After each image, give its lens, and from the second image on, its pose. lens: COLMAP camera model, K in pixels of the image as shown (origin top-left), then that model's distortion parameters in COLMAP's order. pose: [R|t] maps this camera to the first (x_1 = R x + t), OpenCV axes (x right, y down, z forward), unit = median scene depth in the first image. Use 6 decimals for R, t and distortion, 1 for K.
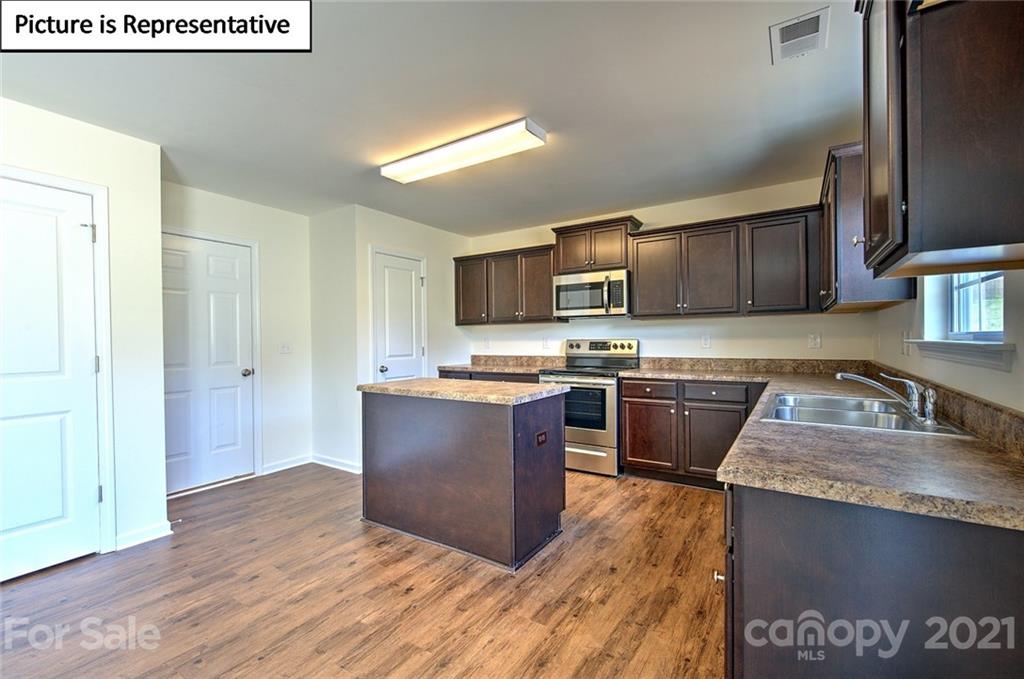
lens RADIAL K [[435.2, 0, 511.8], [0, 435.2, 339.9], [0, 0, 1]] dist [0.006110, -0.002830]
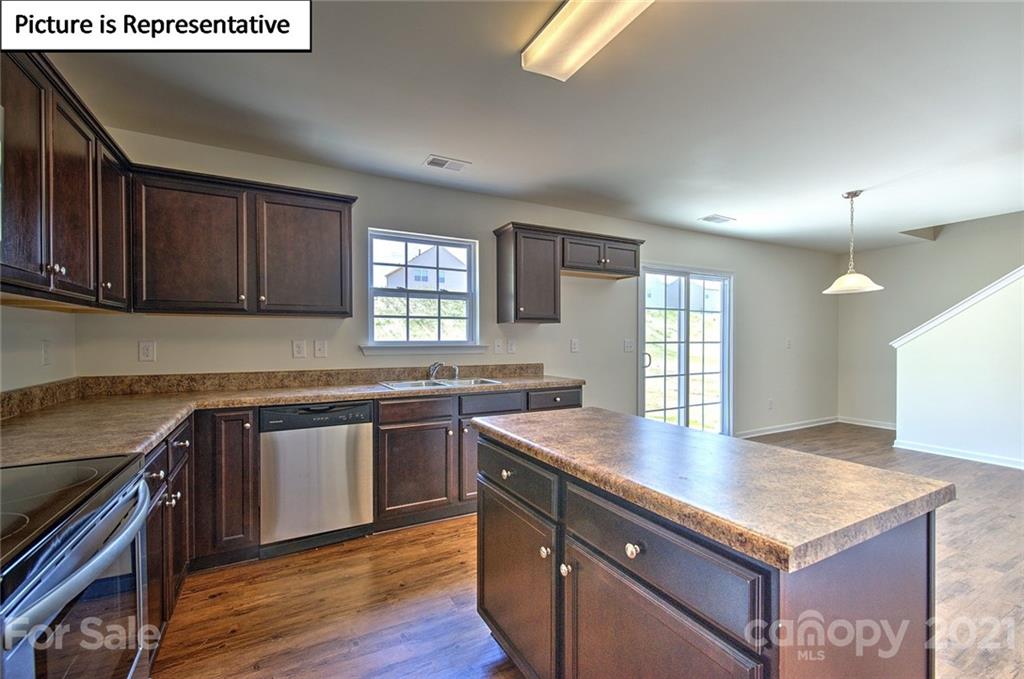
lens RADIAL K [[435.2, 0, 512.7], [0, 435.2, 340.1], [0, 0, 1]] dist [0.006110, -0.002830]
pose [[-0.882324, 0.010805, 0.470518, -0.168936], [0.012434, 0.999923, 0.000354, -0.007530], [-0.470478, 0.006163, -0.882390, 1.155863]]
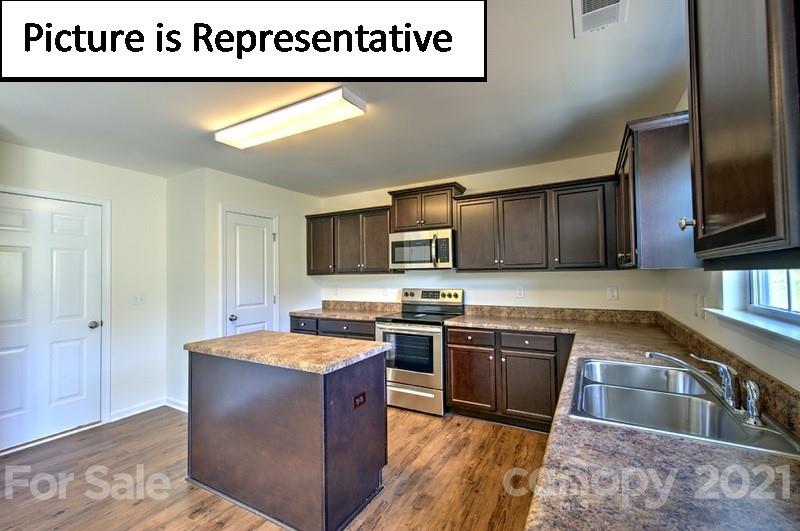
lens RADIAL K [[340.0, 0, 400.3], [0, 340.0, 265.5], [0, 0, 1]] dist [0.006110, -0.002830]
pose [[0.997795, -0.000974, 0.066360, 0.075377], [0.002947, 0.999556, -0.029638, -0.042722], [-0.066301, 0.029769, 0.997355, 0.134448]]
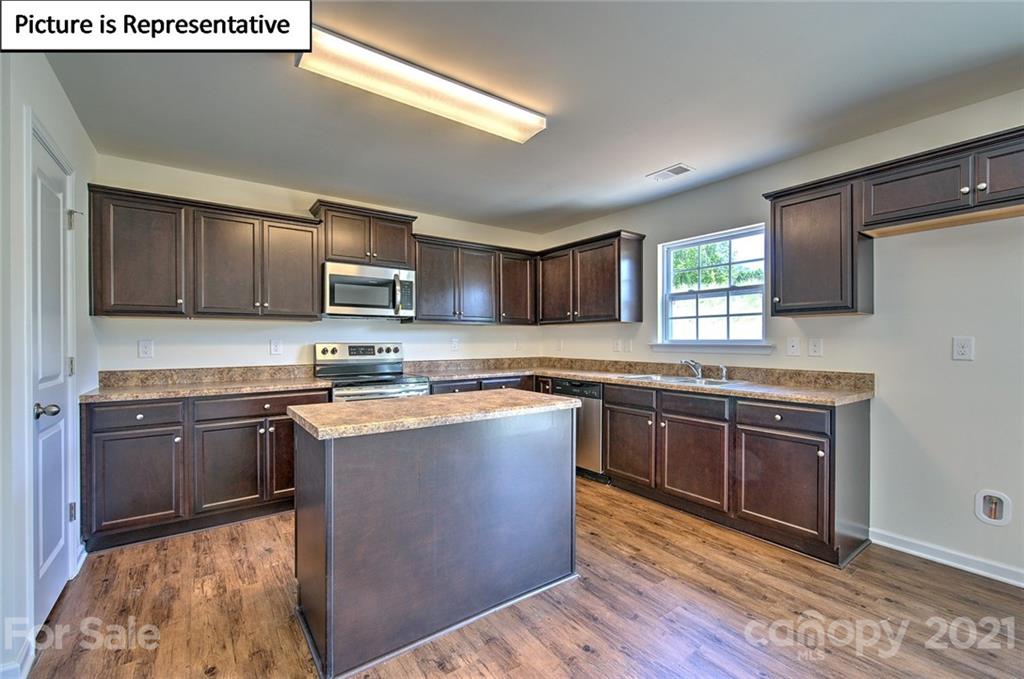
lens RADIAL K [[435.2, 0, 512.2], [0, 435.2, 339.8], [0, 0, 1]] dist [0.006110, -0.002830]
pose [[0.355901, 0.011640, 0.934451, -0.598844], [0.000450, 0.999920, -0.012627, 0.004485], [-0.934523, 0.004914, 0.355868, 0.478036]]
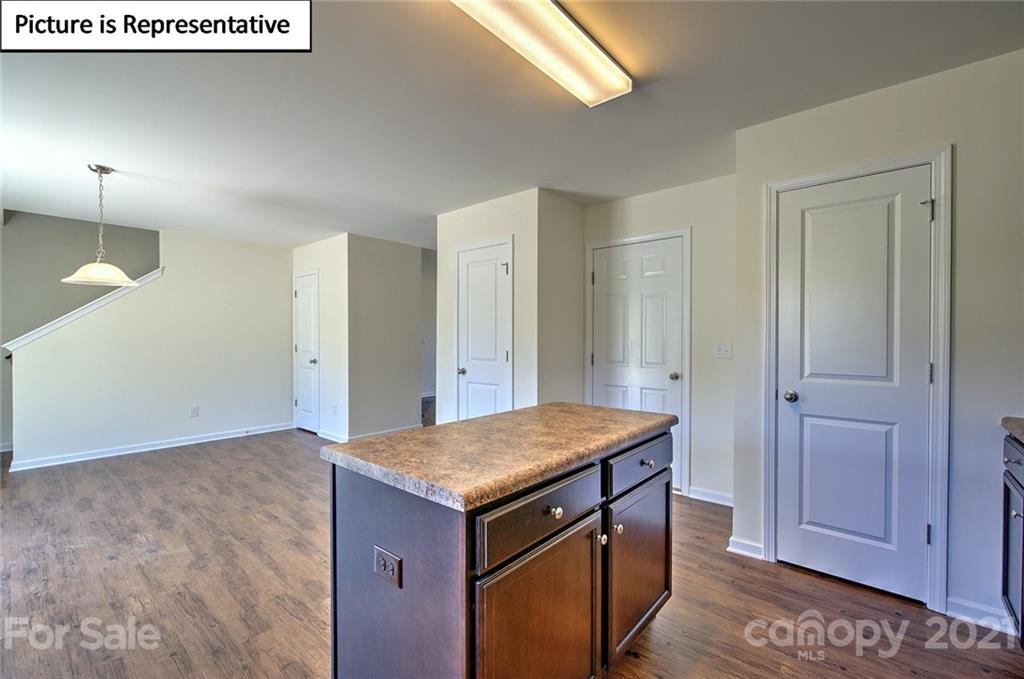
lens RADIAL K [[435.2, 0, 513.8], [0, 435.2, 342.4], [0, 0, 1]] dist [0.006110, -0.002830]
pose [[-0.127610, 0.023719, -0.991541, 0.346425], [-0.002819, 0.999701, 0.024277, -0.018206], [0.991820, 0.005893, -0.127505, 0.814193]]
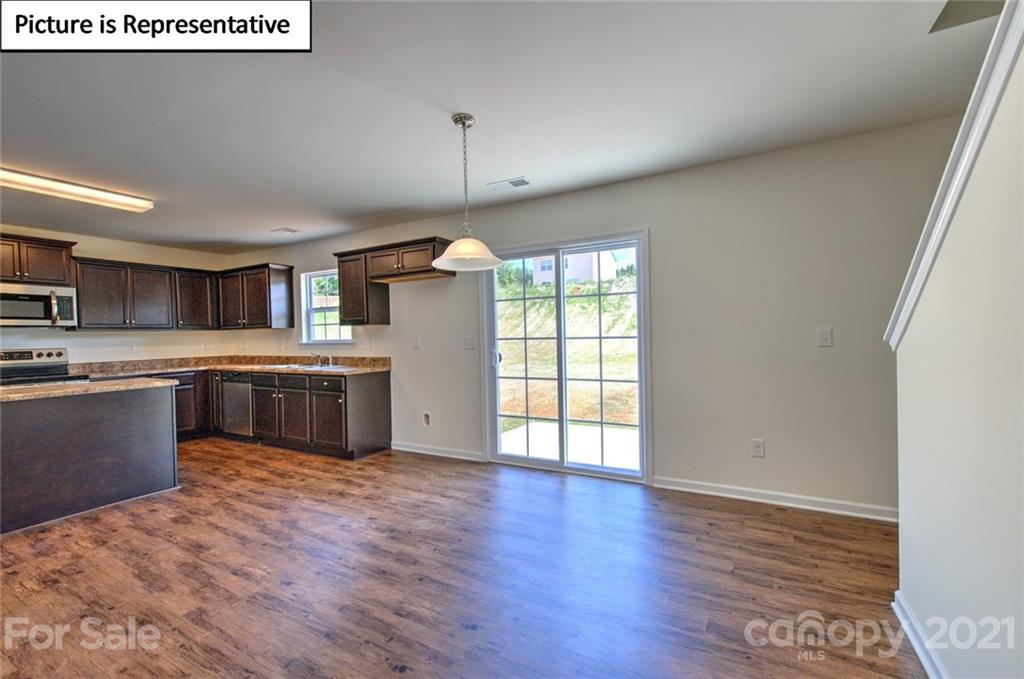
lens RADIAL K [[435.2, 0, 514.3], [0, 435.2, 340.2], [0, 0, 1]] dist [0.006110, -0.002830]
pose [[-0.073032, -0.001584, 0.997328, -1.048617], [0.025926, 0.999658, 0.003487, 0.005322], [-0.996993, 0.026112, -0.072966, -0.090603]]
